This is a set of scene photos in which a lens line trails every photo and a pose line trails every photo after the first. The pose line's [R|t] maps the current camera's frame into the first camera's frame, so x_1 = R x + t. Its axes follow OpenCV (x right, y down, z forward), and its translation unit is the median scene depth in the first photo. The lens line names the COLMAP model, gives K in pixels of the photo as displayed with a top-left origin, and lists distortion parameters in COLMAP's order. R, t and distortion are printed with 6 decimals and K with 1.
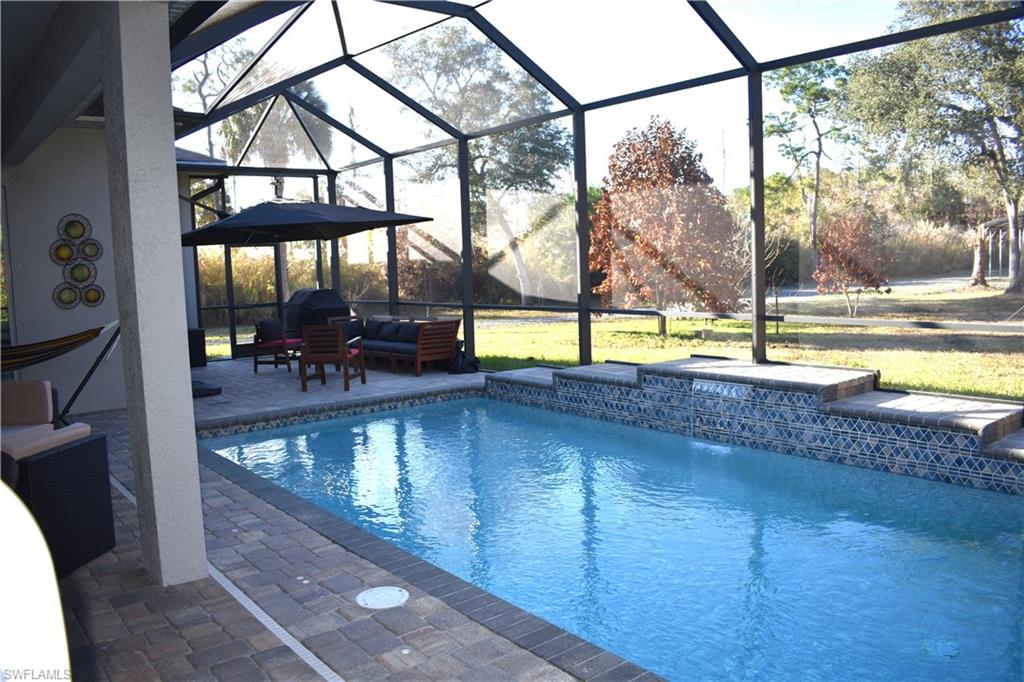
lens RADIAL K [[792.3, 0, 510.7], [0, 792.3, 343.1], [0, 0, 1]] dist [-0.088585, -0.000099]
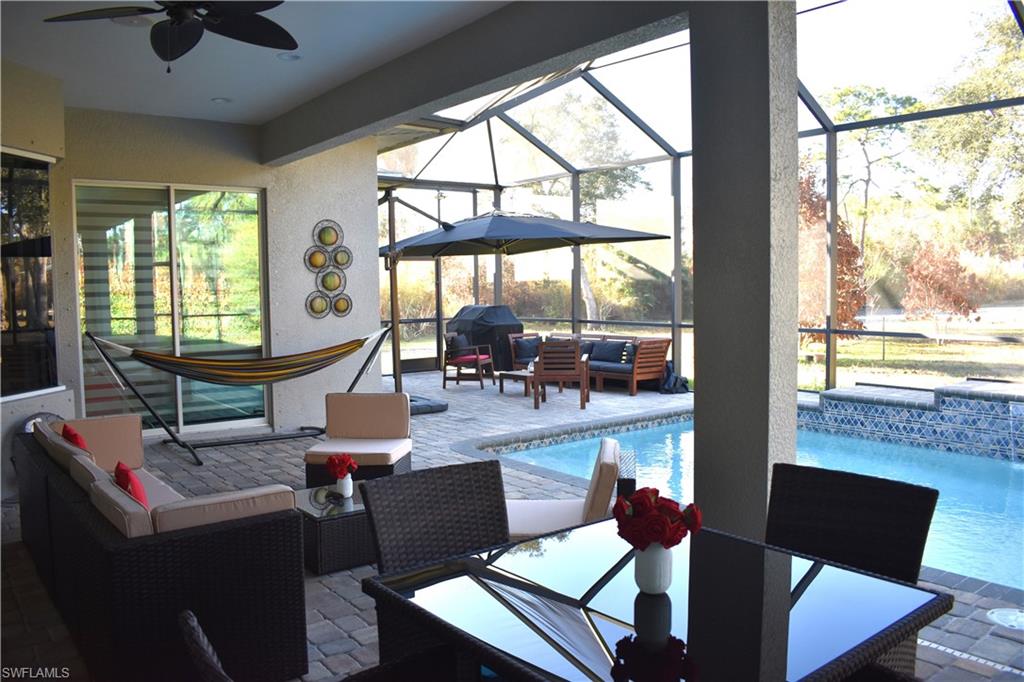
lens RADIAL K [[792.3, 0, 514.1], [0, 792.3, 343.4], [0, 0, 1]] dist [-0.088585, -0.000099]
pose [[0.999756, 0.019302, -0.010744, -0.311621], [-0.019588, 0.999437, -0.027257, 0.008322], [0.010212, 0.027461, 0.999571, 0.021354]]
